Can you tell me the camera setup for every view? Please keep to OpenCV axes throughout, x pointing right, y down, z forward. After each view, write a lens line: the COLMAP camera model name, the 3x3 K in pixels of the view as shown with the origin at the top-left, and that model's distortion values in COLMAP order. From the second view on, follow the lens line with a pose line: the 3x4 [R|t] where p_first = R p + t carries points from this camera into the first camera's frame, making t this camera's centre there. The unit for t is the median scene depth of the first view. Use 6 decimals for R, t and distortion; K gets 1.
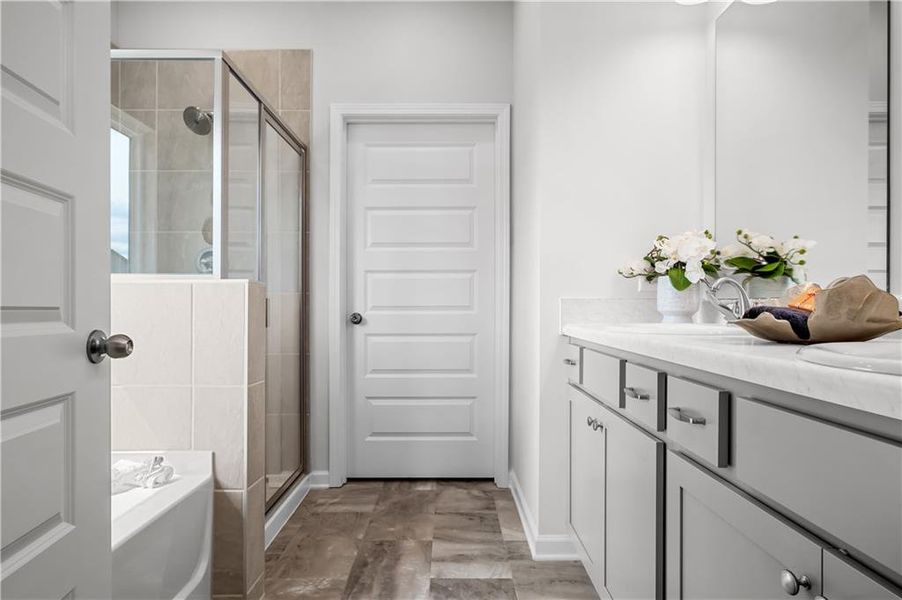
lens RADIAL K [[509.6, 0, 445.7], [0, 509.6, 301.0], [0, 0, 1]] dist [0.006774, 0.006231]
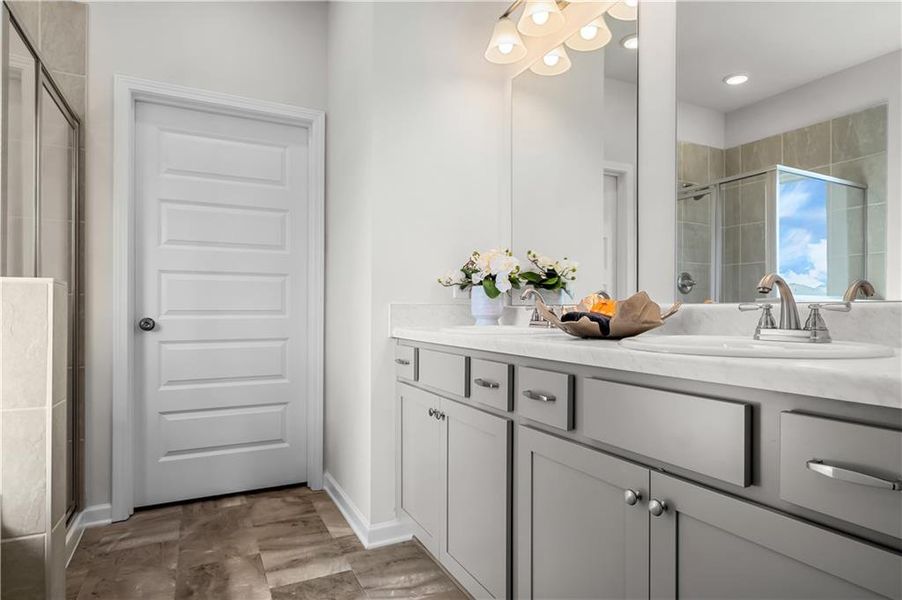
lens RADIAL K [[509.6, 0, 449.5], [0, 509.6, 300.7], [0, 0, 1]] dist [0.006774, 0.006231]
pose [[0.894684, 0.009945, 0.446589, -0.130943], [-0.006857, 0.999940, -0.008530, -0.002908], [-0.446647, 0.004569, 0.894699, -0.027594]]
